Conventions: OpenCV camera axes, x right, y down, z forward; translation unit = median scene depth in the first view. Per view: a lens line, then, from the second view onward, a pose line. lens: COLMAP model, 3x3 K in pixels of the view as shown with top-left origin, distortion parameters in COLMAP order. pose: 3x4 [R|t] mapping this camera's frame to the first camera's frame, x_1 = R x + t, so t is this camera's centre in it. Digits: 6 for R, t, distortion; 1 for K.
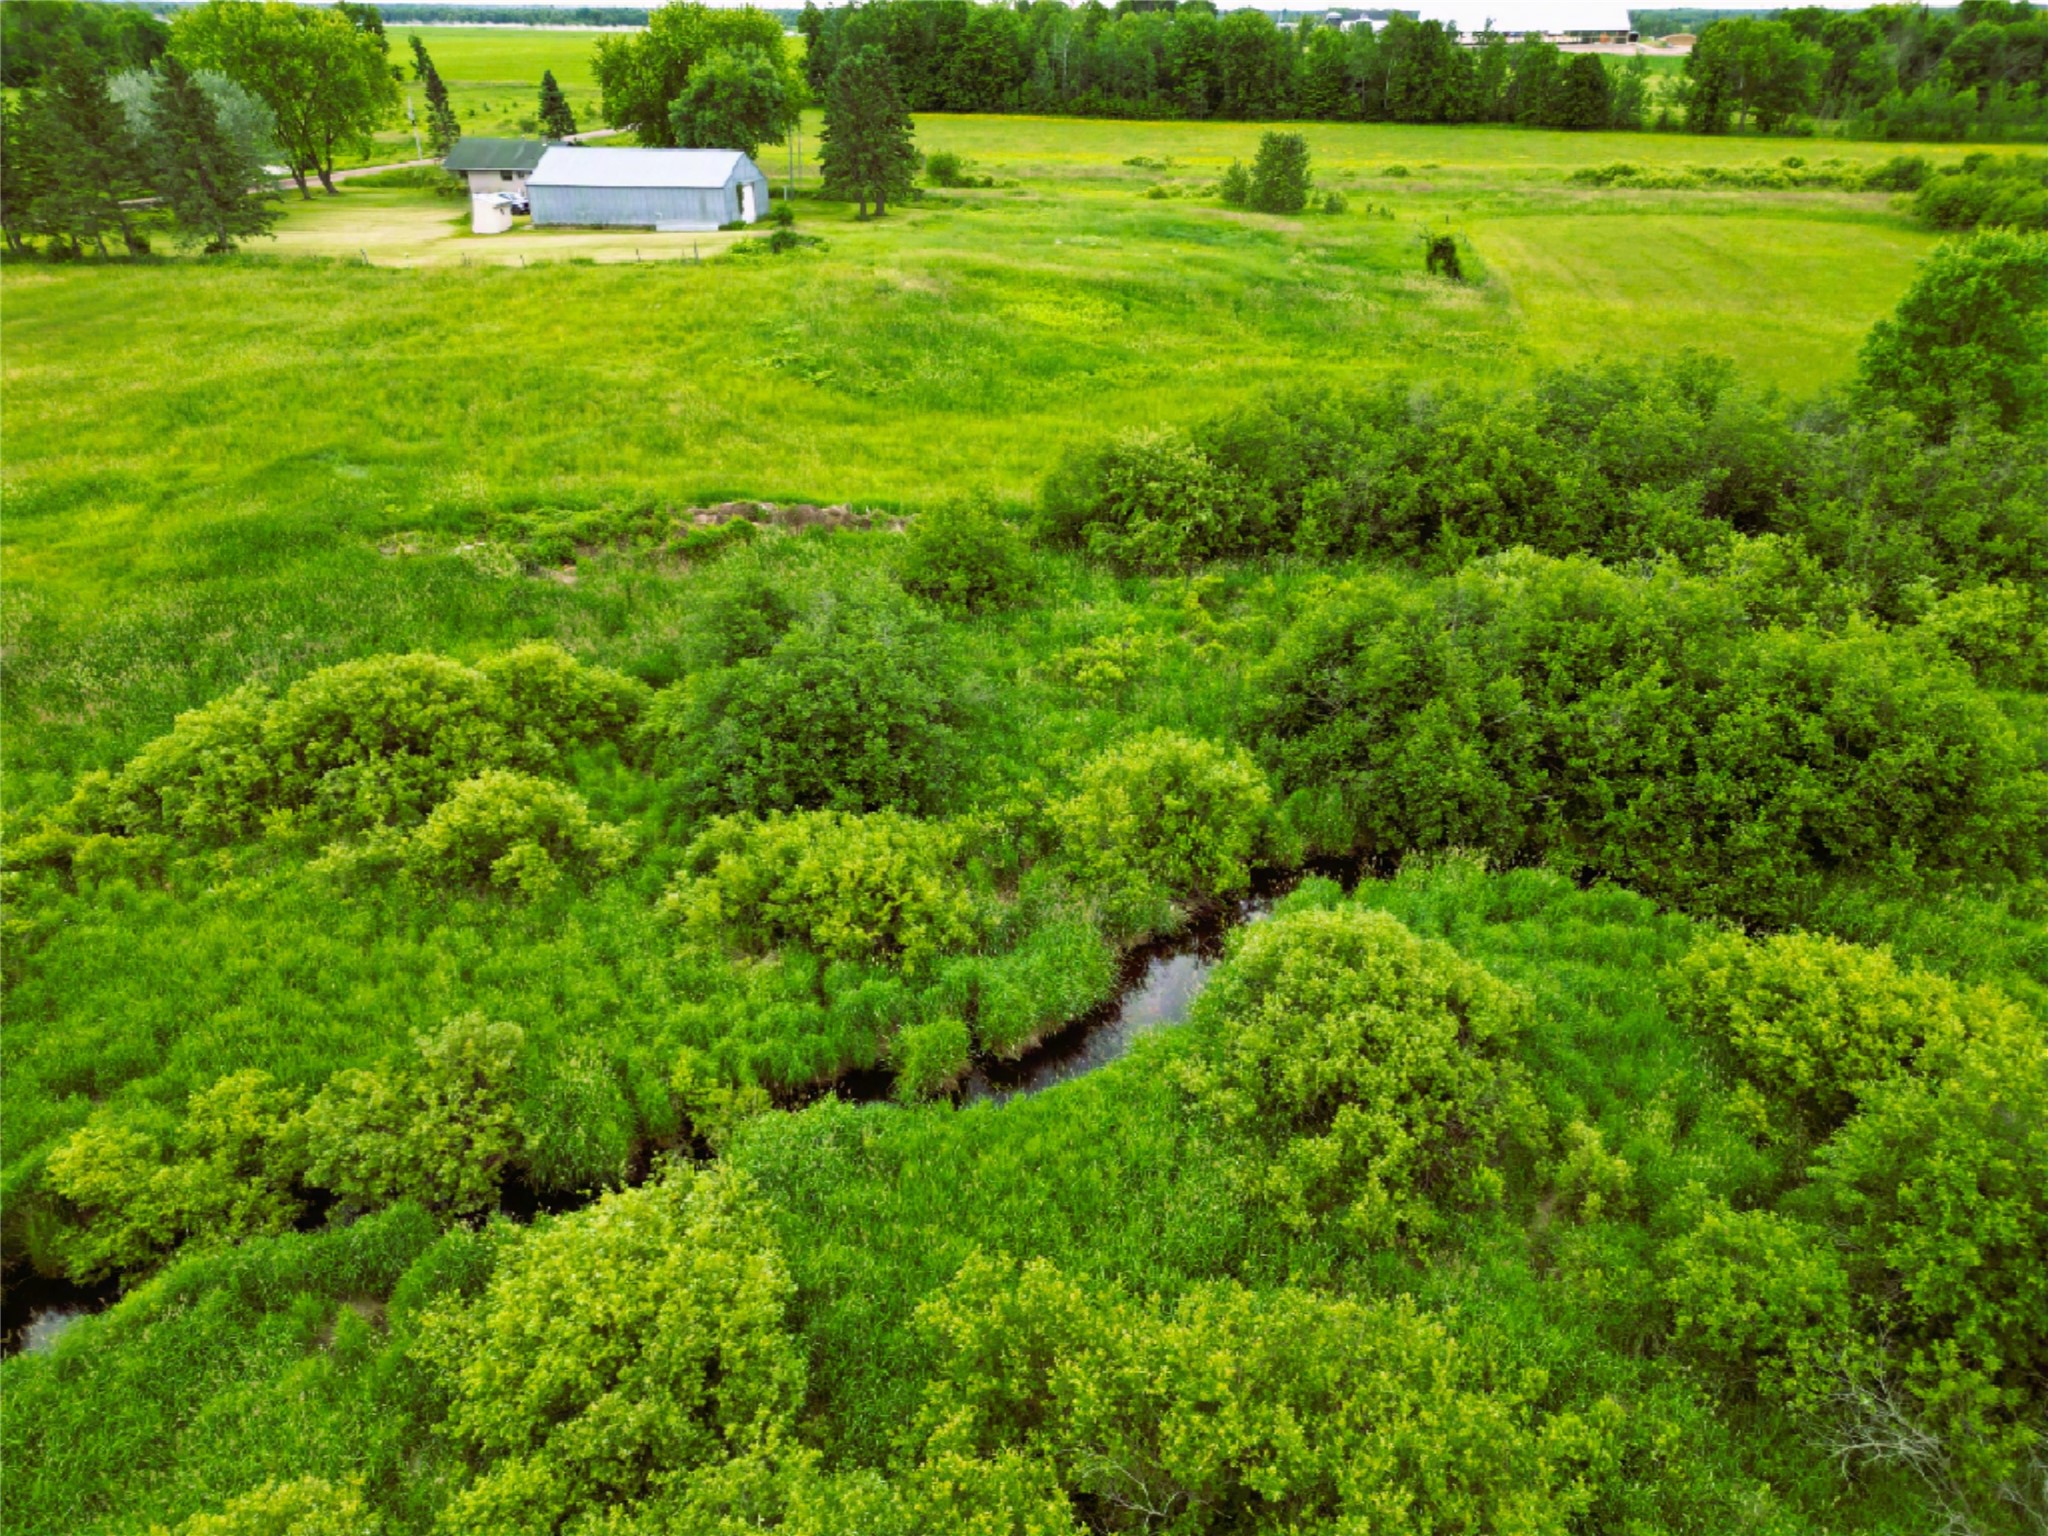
lens RADIAL K [[1421.2, 0, 1024.0], [0, 1421.2, 768.0], [0, 0, 1]] dist [0.082334, -0.082805]
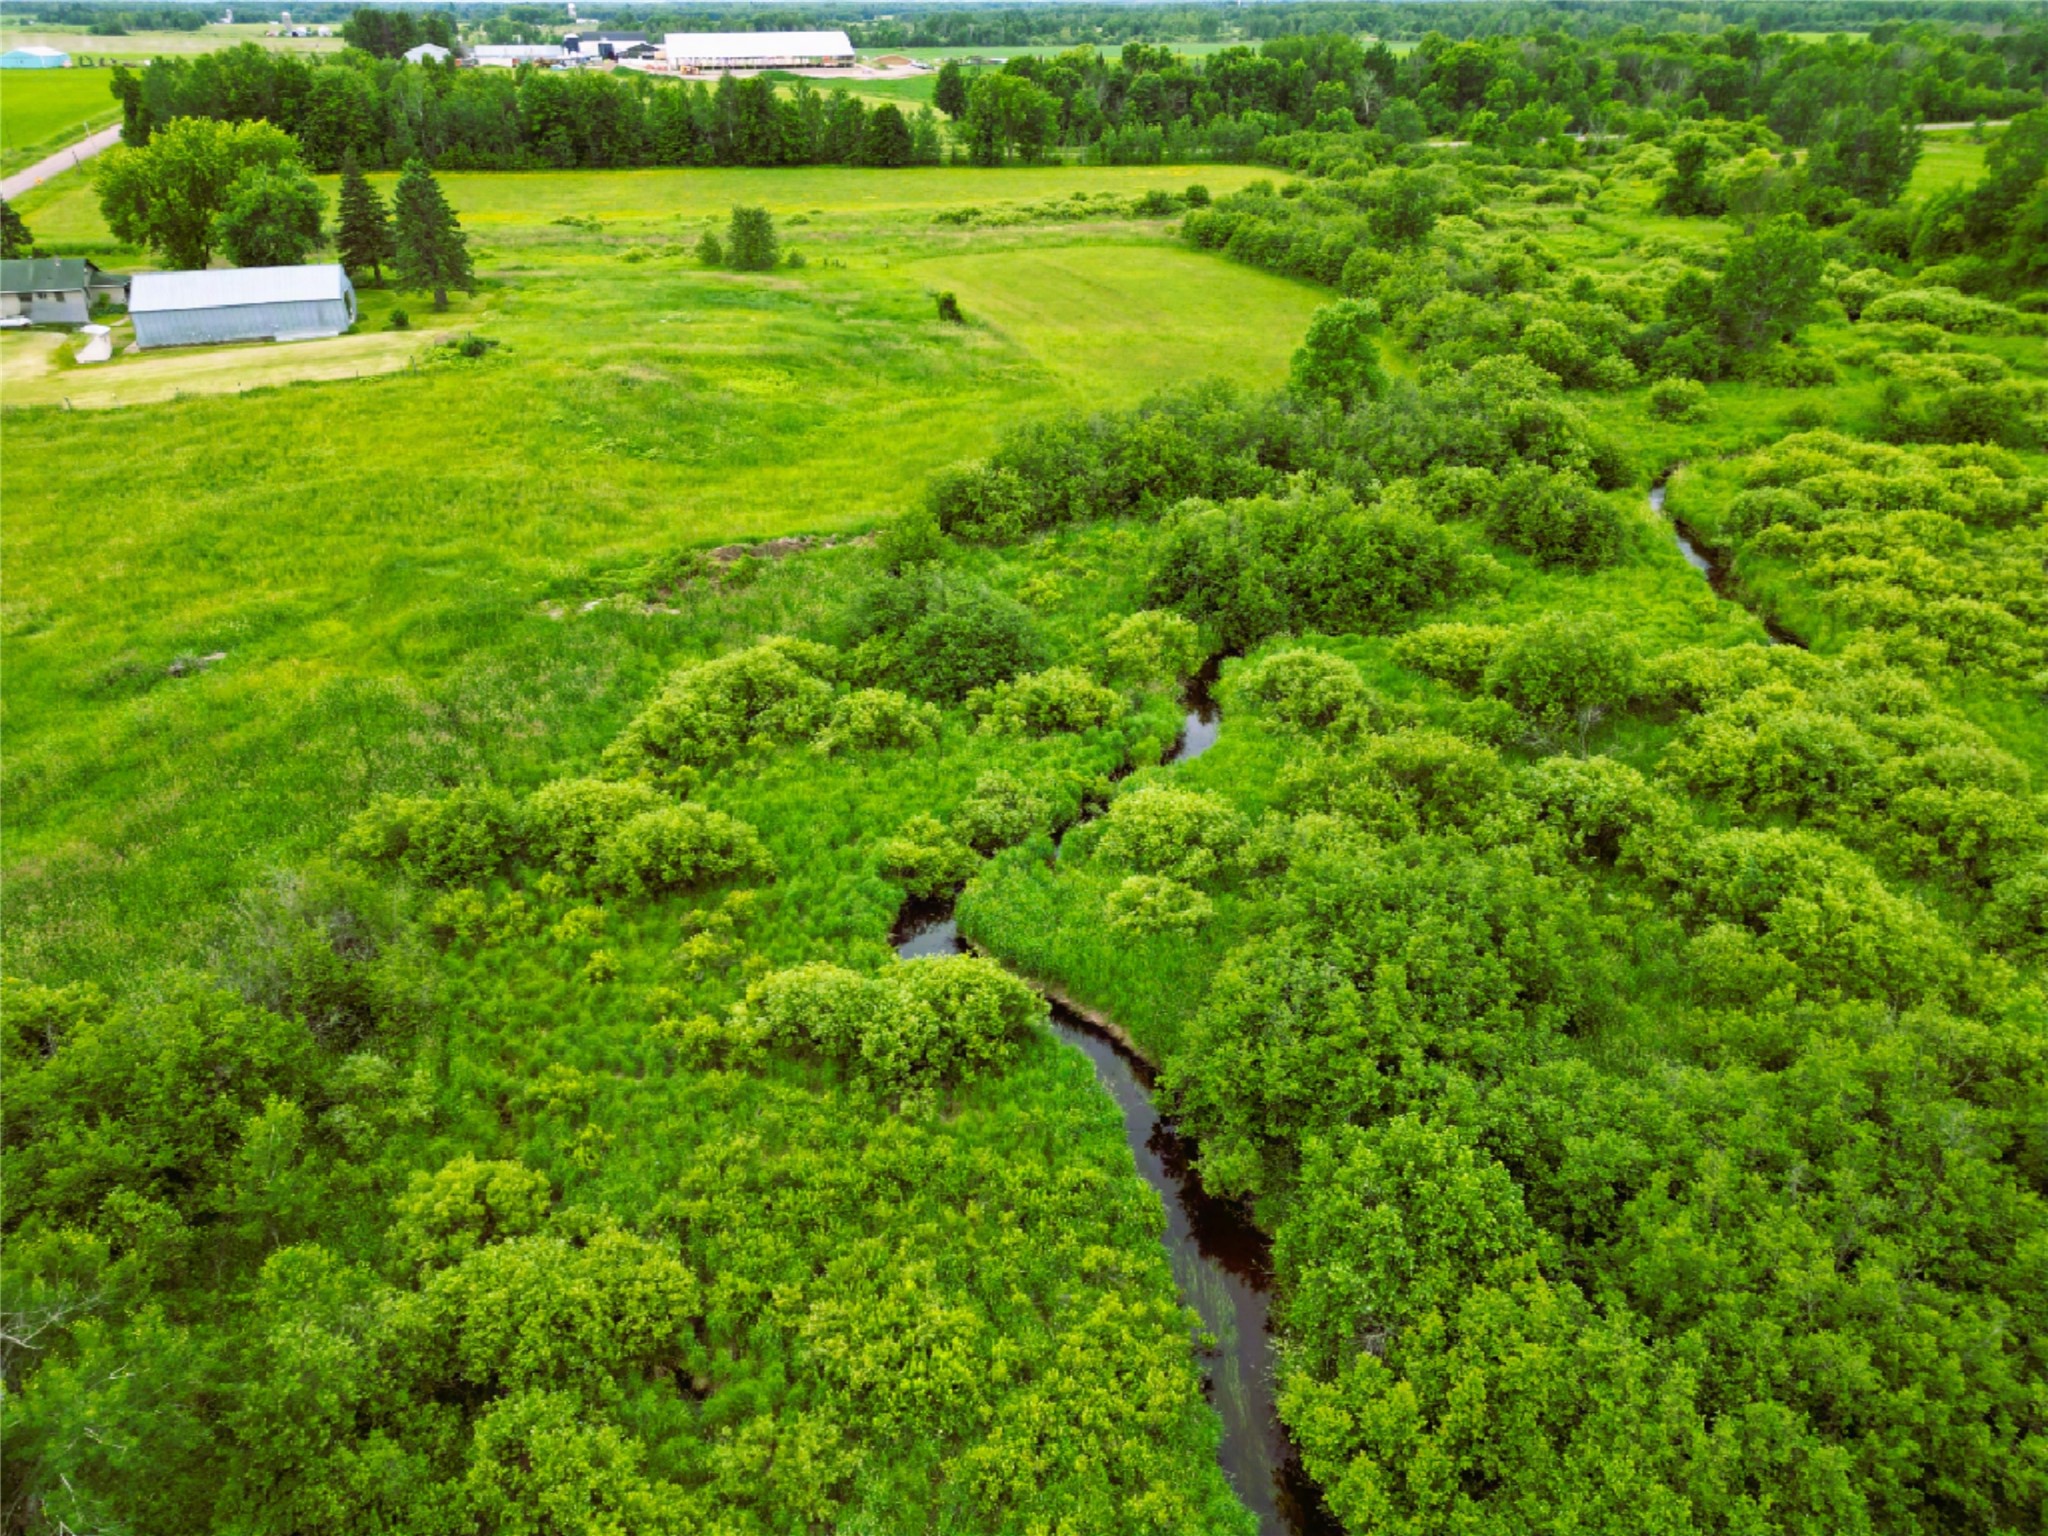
lens RADIAL K [[1421.2, 0, 1024.0], [0, 1421.2, 768.0], [0, 0, 1]] dist [0.082334, -0.082805]
pose [[0.874983, -0.232486, 0.424681, -0.301866], [0.229891, 0.971476, 0.058171, 0.012334], [-0.426091, 0.046732, 0.903472, -0.235065]]
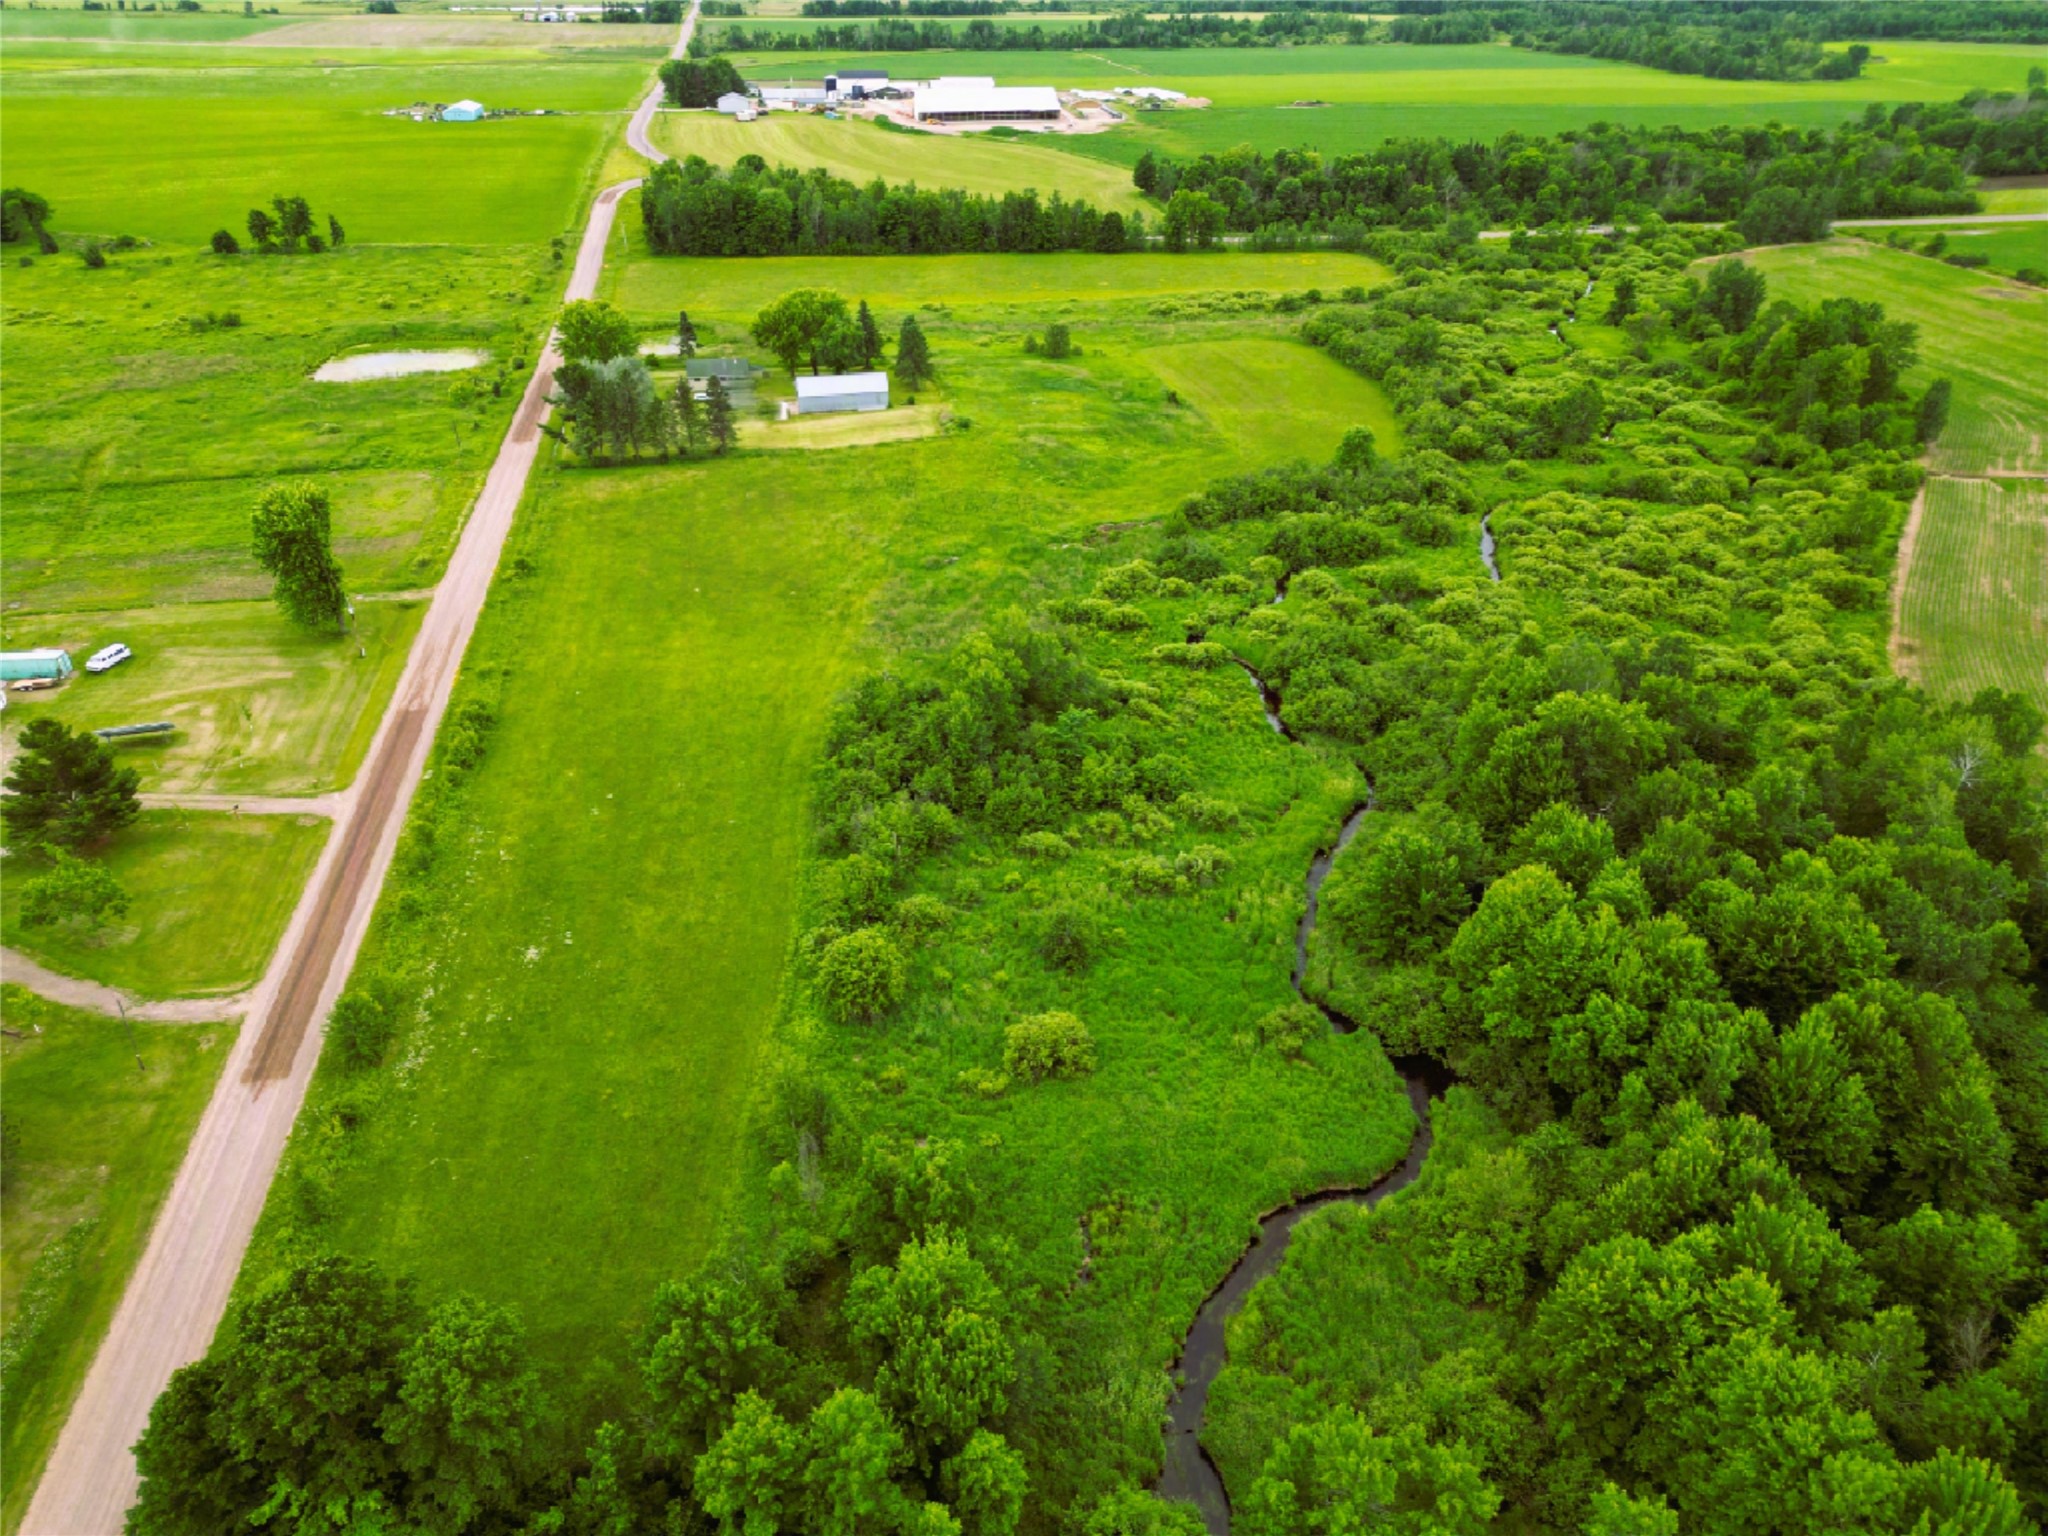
lens RADIAL K [[1421.2, 0, 1024.0], [0, 1421.2, 768.0], [0, 0, 1]] dist [0.082334, -0.082805]
pose [[0.915918, -0.199020, 0.348546, -0.938456], [0.181884, 0.979930, 0.081580, 0.054788], [-0.357787, -0.011326, 0.933735, -1.282395]]
